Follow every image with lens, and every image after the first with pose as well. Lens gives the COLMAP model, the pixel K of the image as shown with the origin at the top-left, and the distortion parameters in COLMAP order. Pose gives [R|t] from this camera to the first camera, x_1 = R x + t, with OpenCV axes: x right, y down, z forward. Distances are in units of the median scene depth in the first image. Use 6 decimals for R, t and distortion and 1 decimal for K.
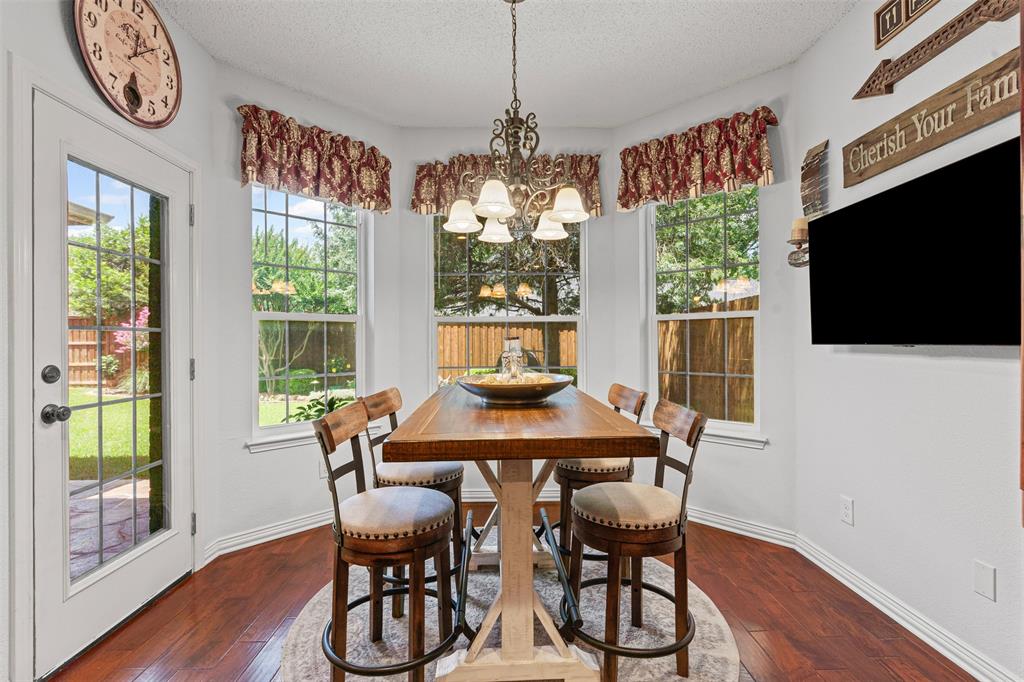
lens RADIAL K [[469.9, 0, 503.7], [0, 469.9, 341.4], [0, 0, 1]] dist [-0.007071, 0.003119]
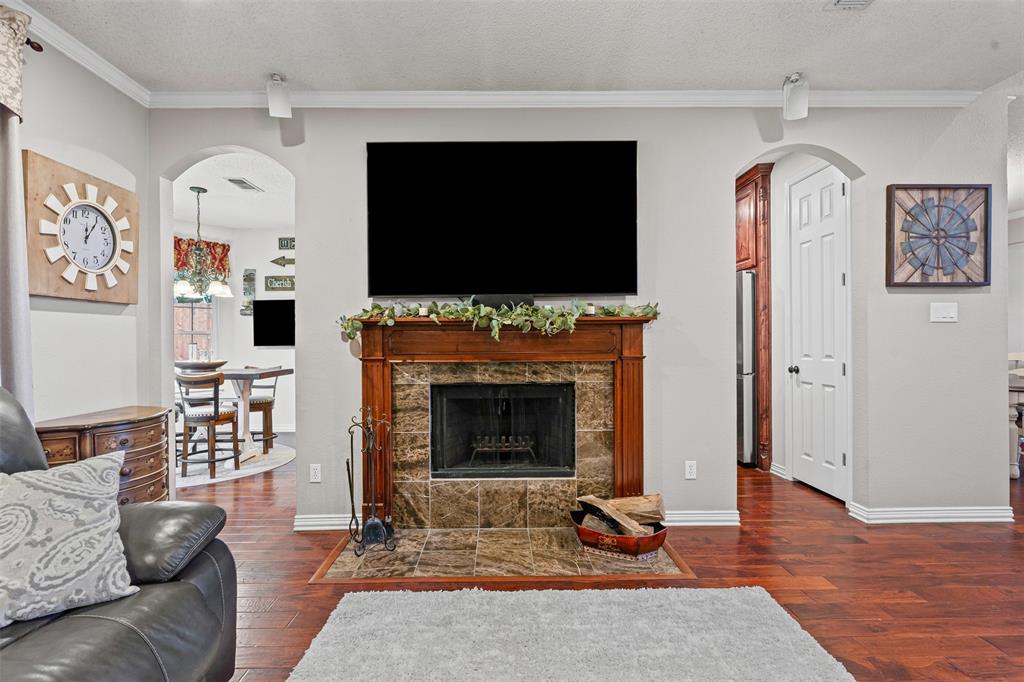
lens RADIAL K [[469.9, 0, 508.1], [0, 469.9, 341.4], [0, 0, 1]] dist [-0.007071, 0.003119]
pose [[-0.007236, 0.011958, 0.999902, -2.118372], [0.008326, 0.999895, -0.011898, 0.024682], [-0.999939, 0.008239, -0.007335, -0.445143]]
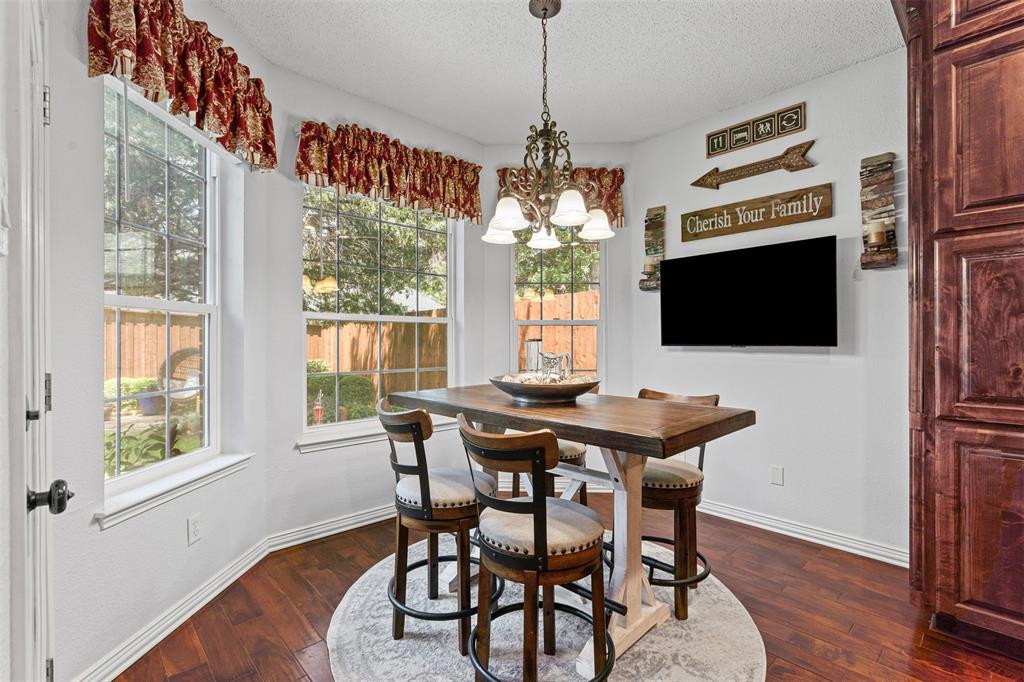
lens RADIAL K [[469.9, 0, 507.6], [0, 469.9, 343.9], [0, 0, 1]] dist [-0.007071, 0.003119]
pose [[0.735143, 0.001520, 0.677910, -0.706503], [-0.003573, 0.999992, 0.001632, 0.000169], [-0.677903, -0.003622, 0.735143, 0.271285]]
